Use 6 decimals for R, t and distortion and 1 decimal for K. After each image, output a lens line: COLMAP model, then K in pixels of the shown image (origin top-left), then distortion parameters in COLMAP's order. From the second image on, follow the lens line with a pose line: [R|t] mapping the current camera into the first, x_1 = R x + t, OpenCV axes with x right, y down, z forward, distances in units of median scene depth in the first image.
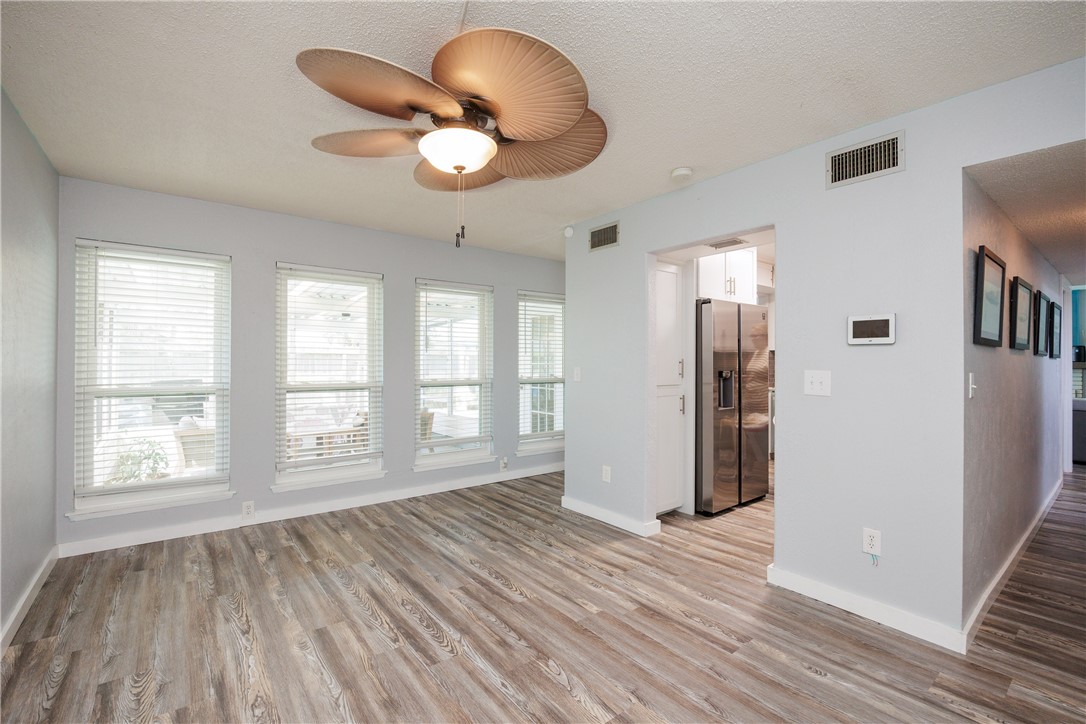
lens RADIAL K [[473.2, 0, 545.2], [0, 473.2, 361.0], [0, 0, 1]] dist [-0.015546, 0.000021]
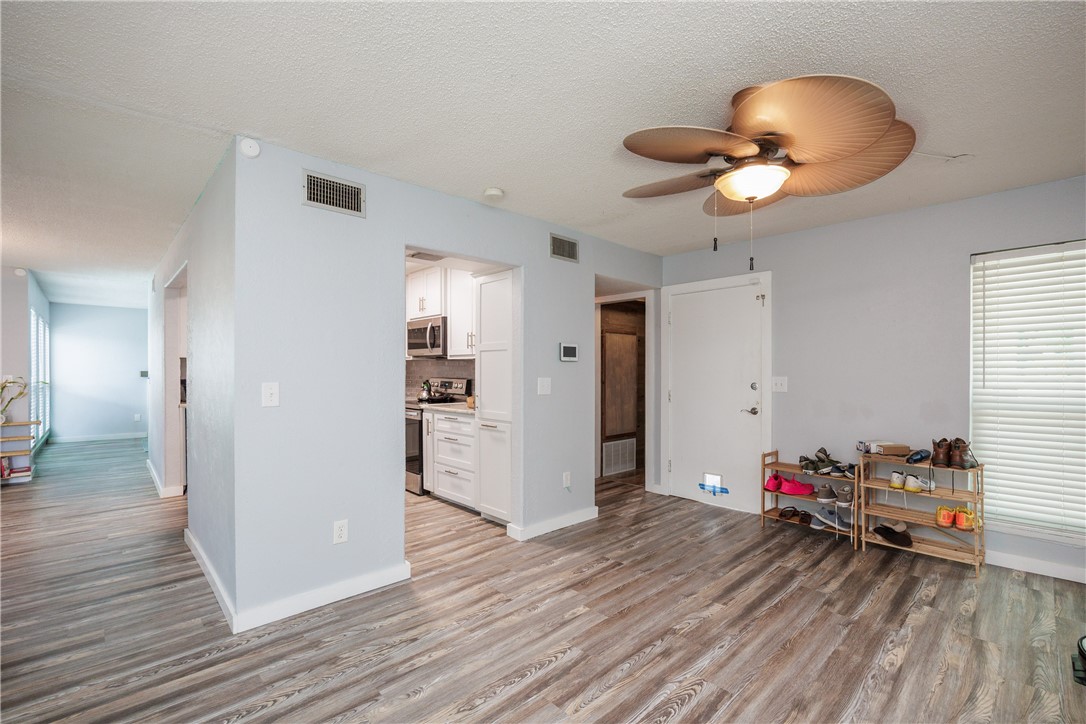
lens RADIAL K [[473.2, 0, 545.1], [0, 473.2, 371.3], [0, 0, 1]] dist [-0.015546, 0.000021]
pose [[-0.092416, -0.001107, 0.995720, -0.866885], [-0.002065, 0.999997, 0.000920, -0.000324], [-0.995718, -0.001971, -0.092418, 1.103311]]
